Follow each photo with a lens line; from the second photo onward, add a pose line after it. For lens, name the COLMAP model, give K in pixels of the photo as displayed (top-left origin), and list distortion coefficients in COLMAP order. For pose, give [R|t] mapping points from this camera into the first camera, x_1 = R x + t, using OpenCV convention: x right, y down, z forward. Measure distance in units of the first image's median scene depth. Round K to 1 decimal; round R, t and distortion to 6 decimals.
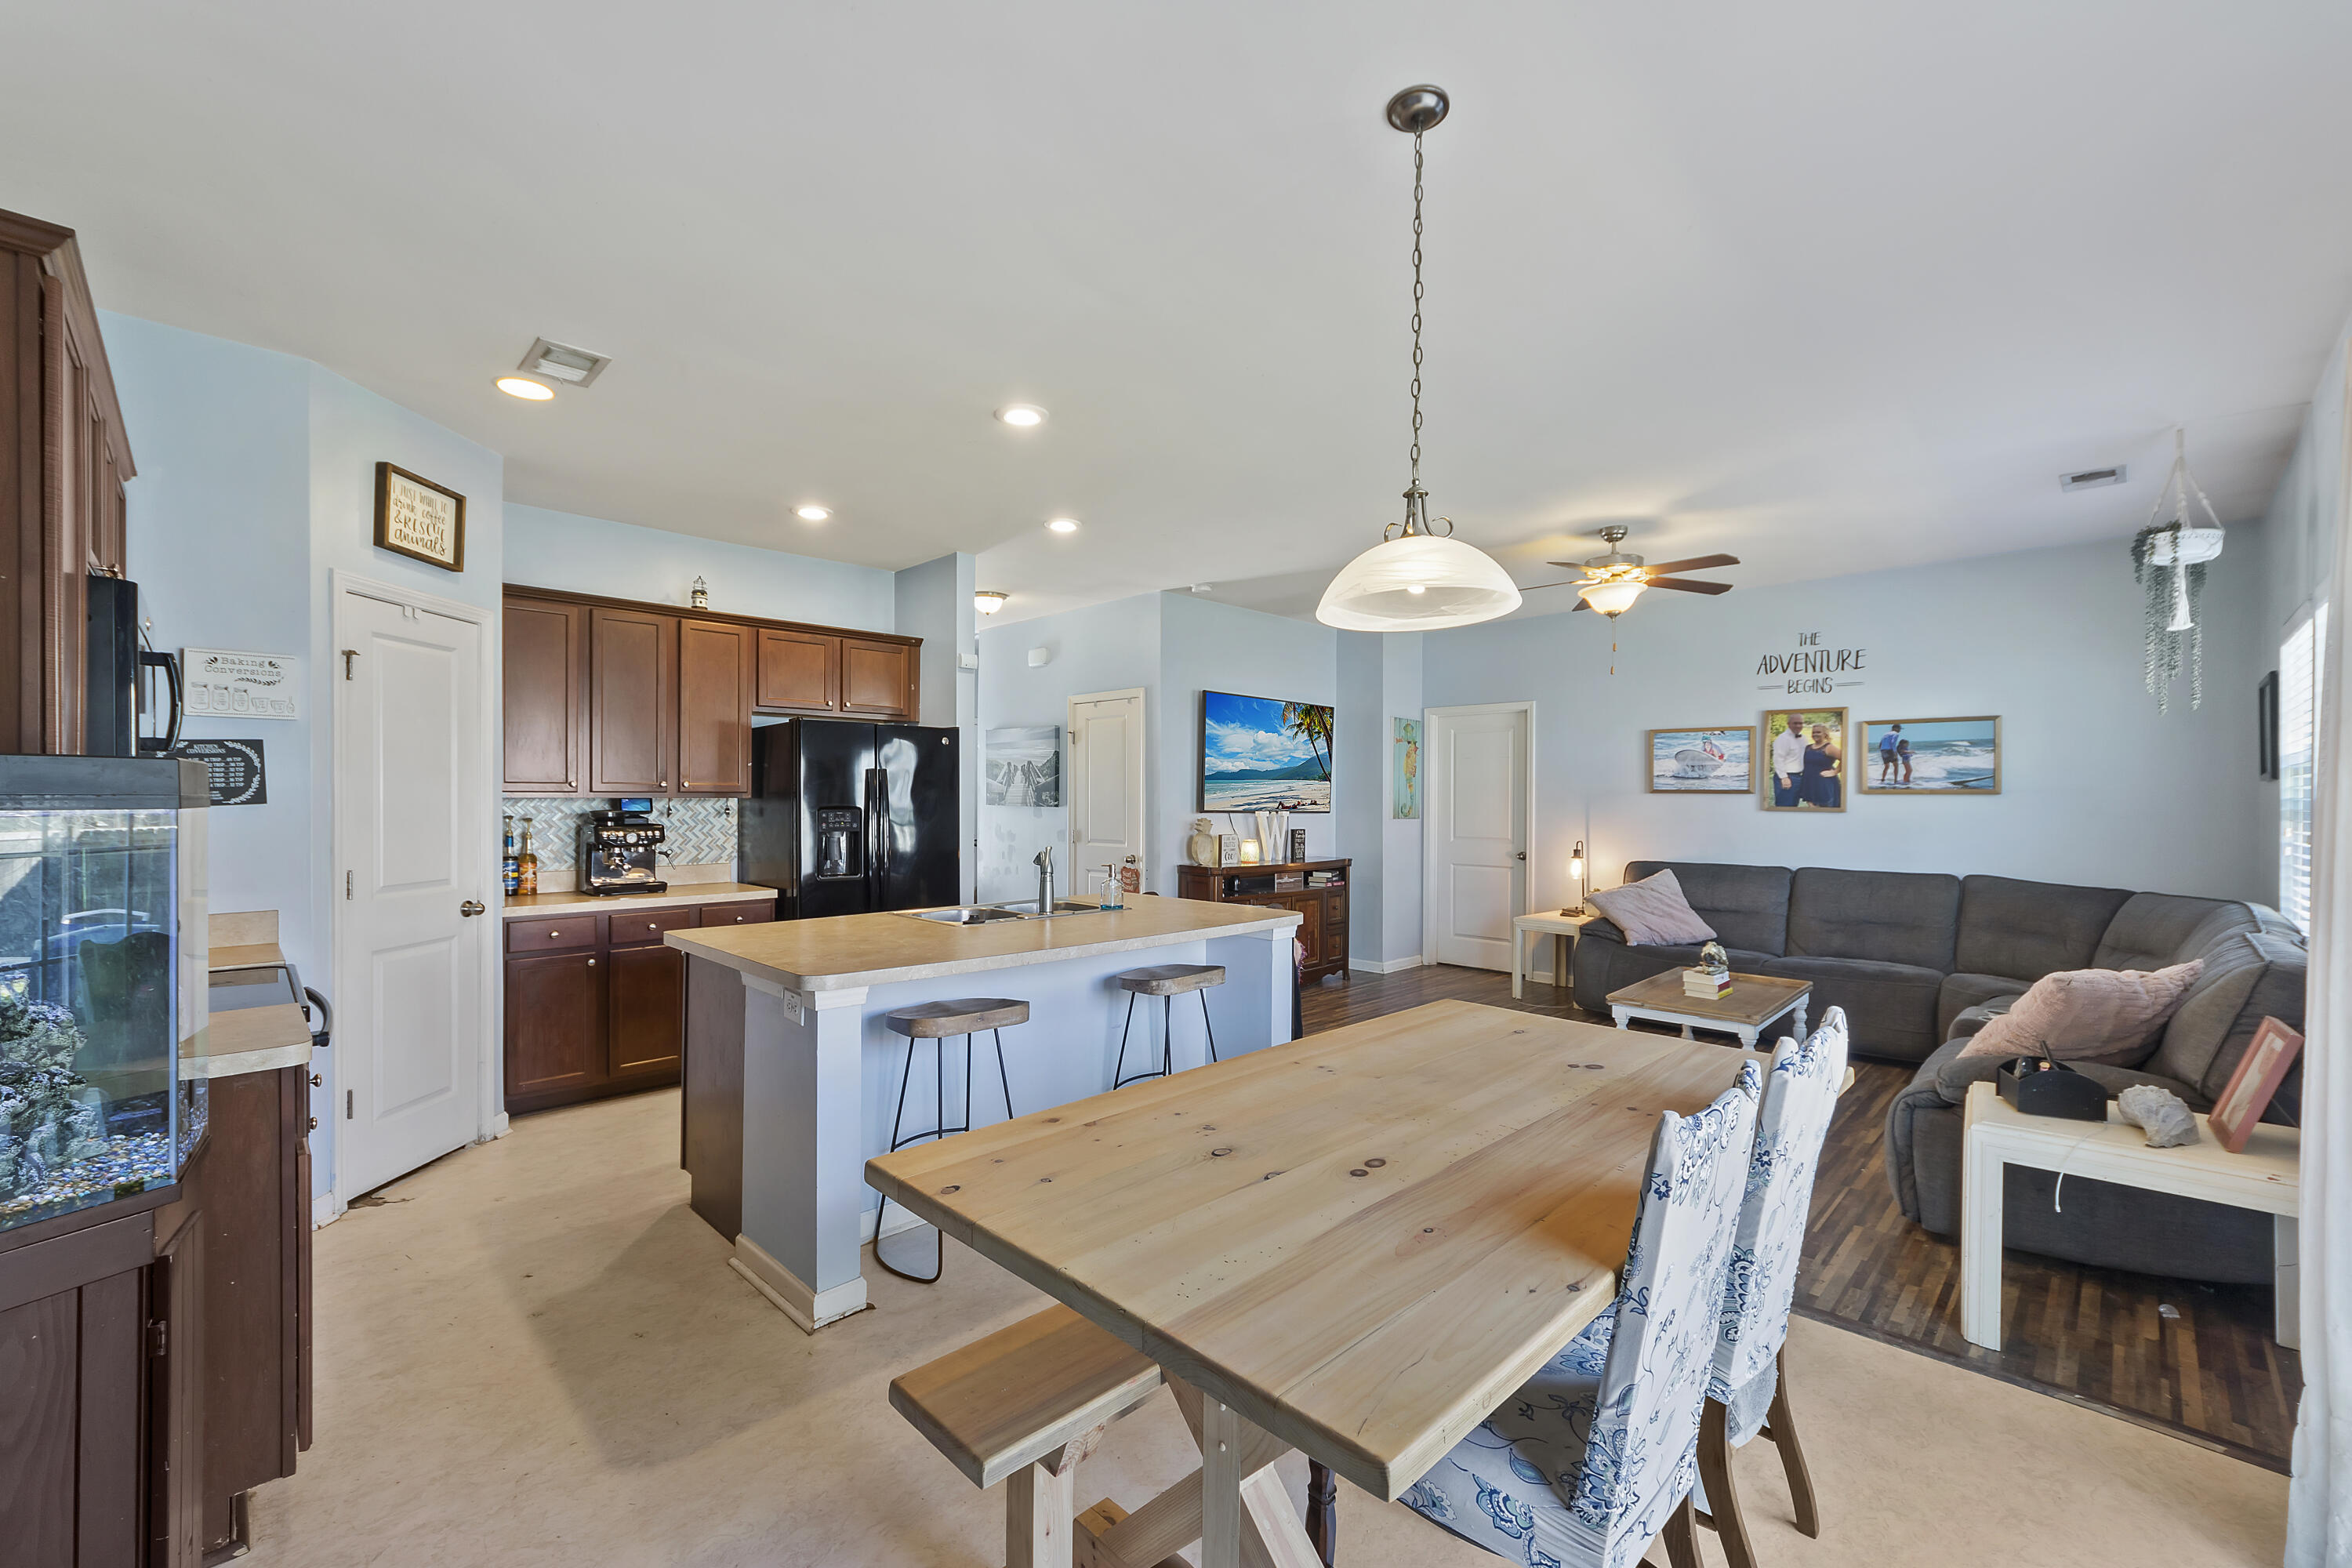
lens RADIAL K [[974.6, 0, 1185.3], [0, 974.6, 801.3], [0, 0, 1]] dist [0.000394, 0.000876]
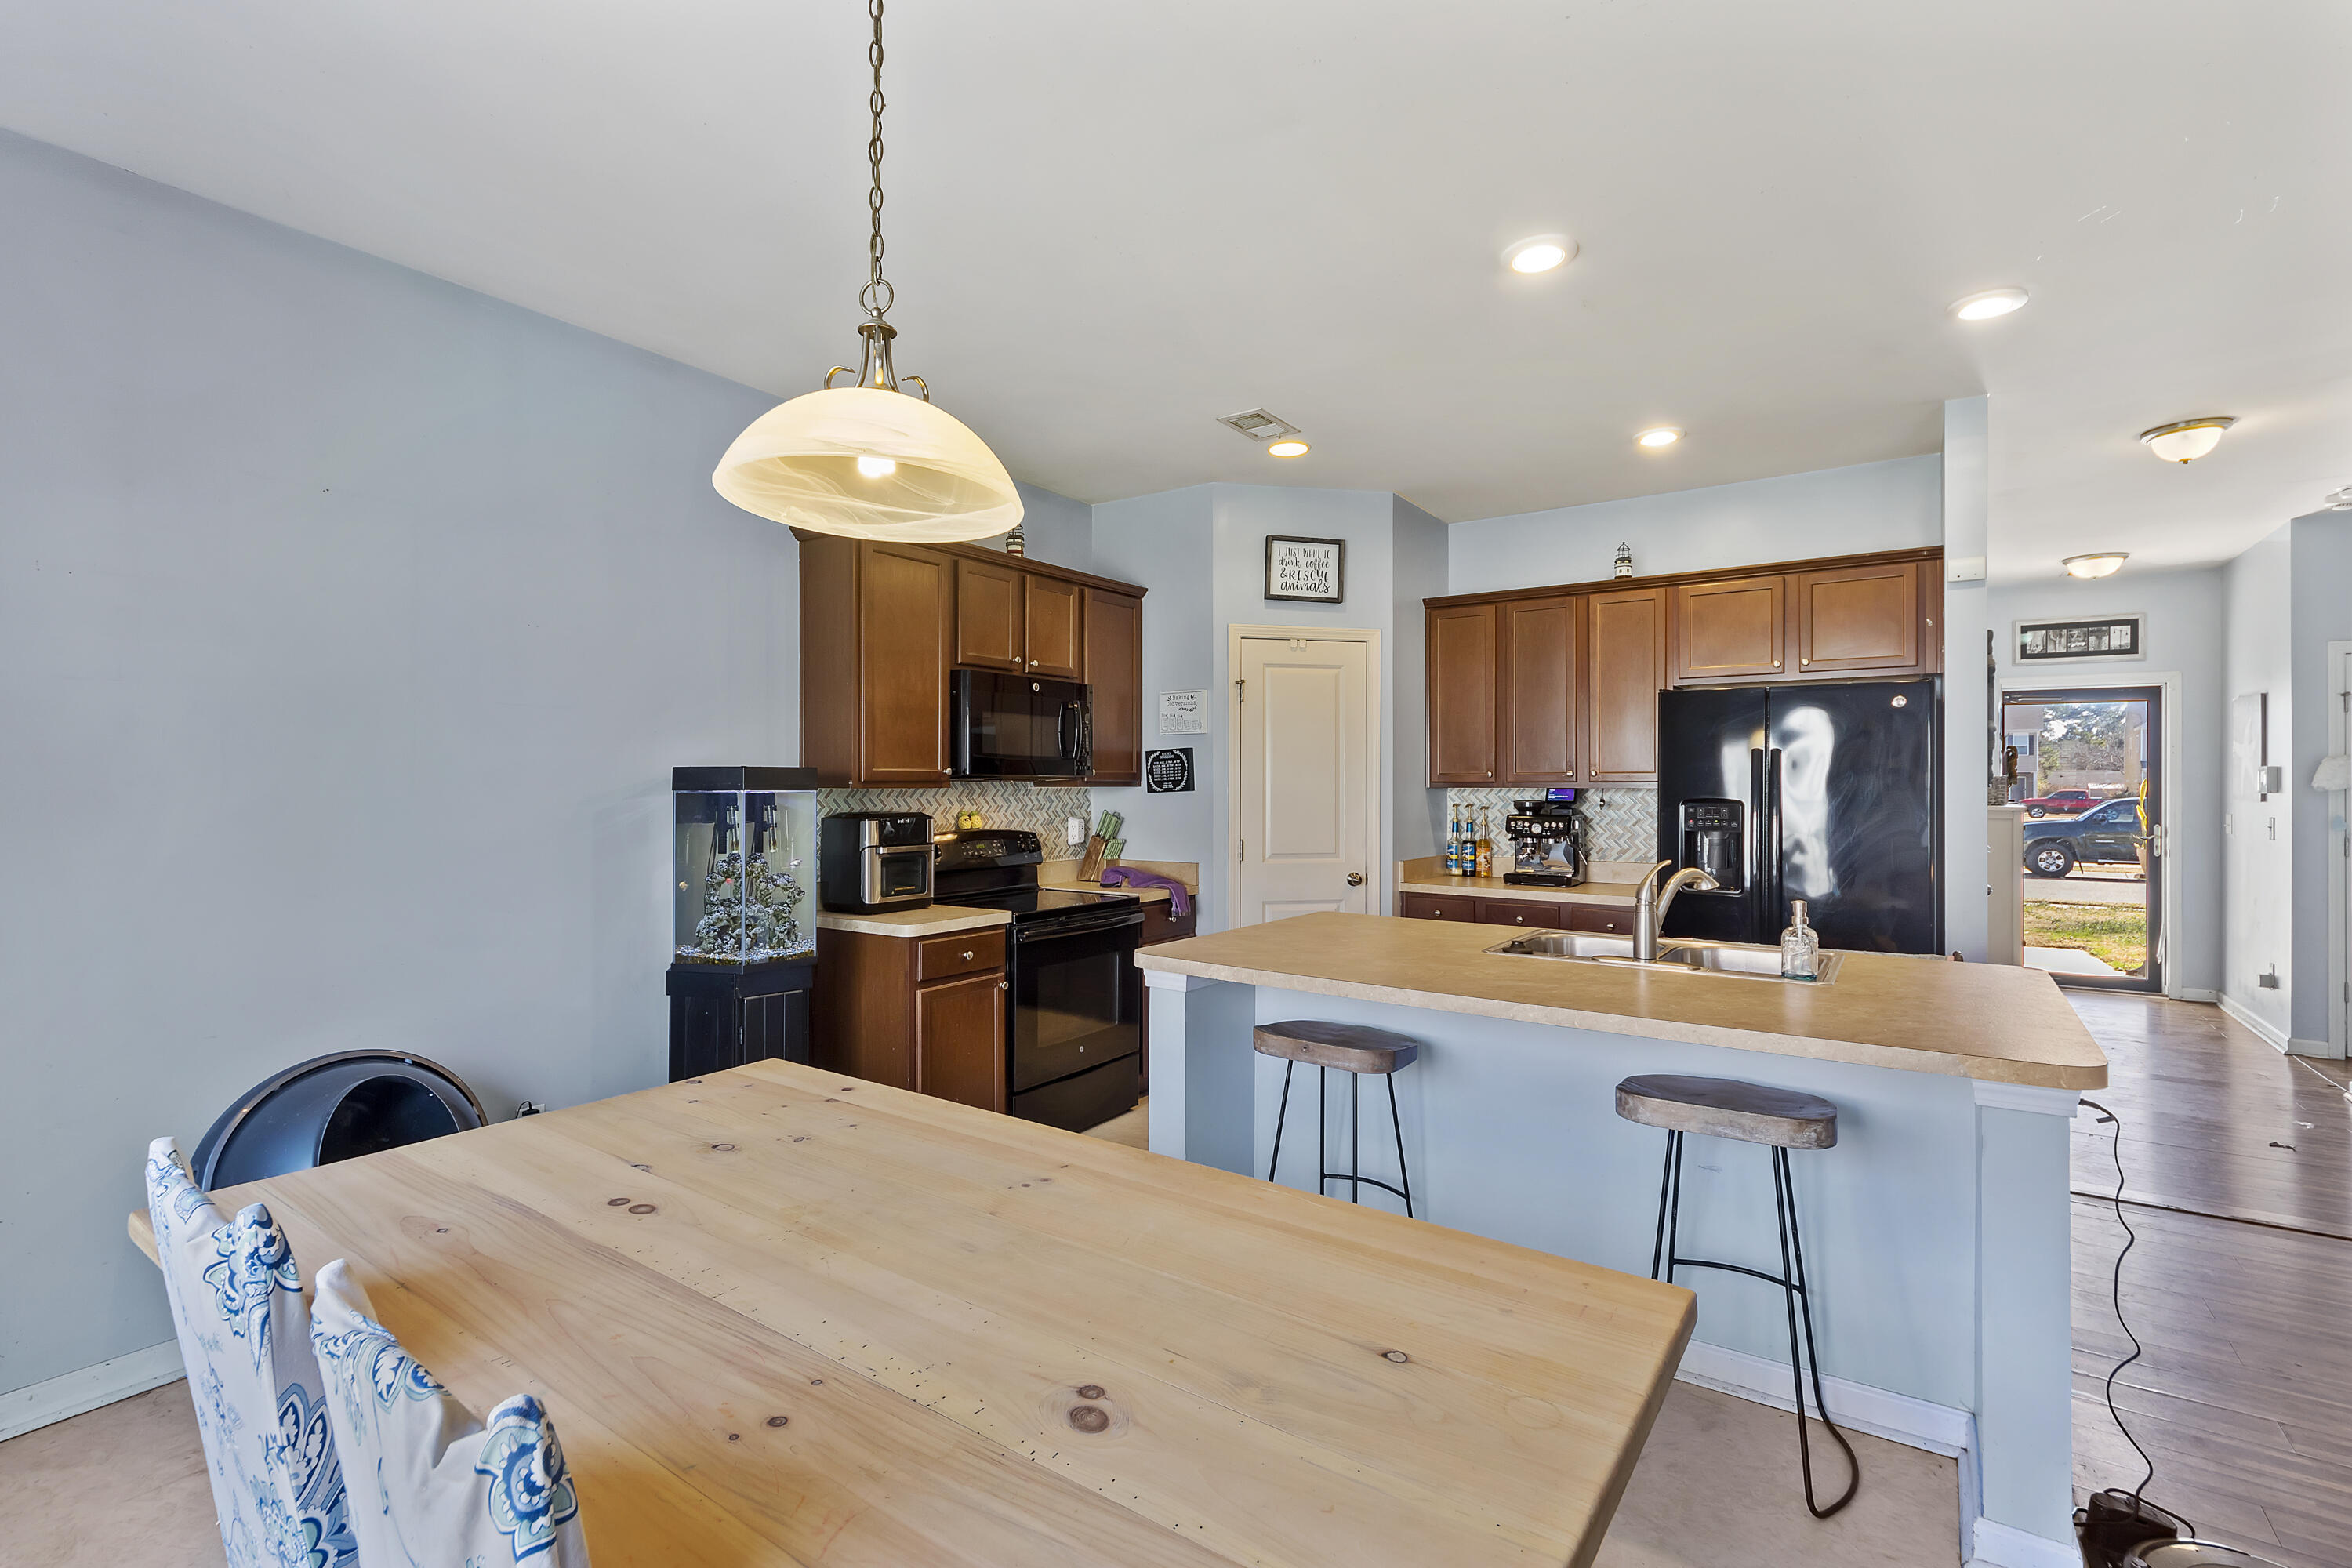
lens RADIAL K [[1053.5, 0, 1169.5], [0, 1053.5, 777.6], [0, 0, 1]] dist [-0.000021, -0.000254]
pose [[0.171246, -0.009718, -0.985180, 0.357687], [-0.007130, 0.999913, -0.011103, 0.000231], [0.985202, 0.008926, 0.171162, 0.389985]]
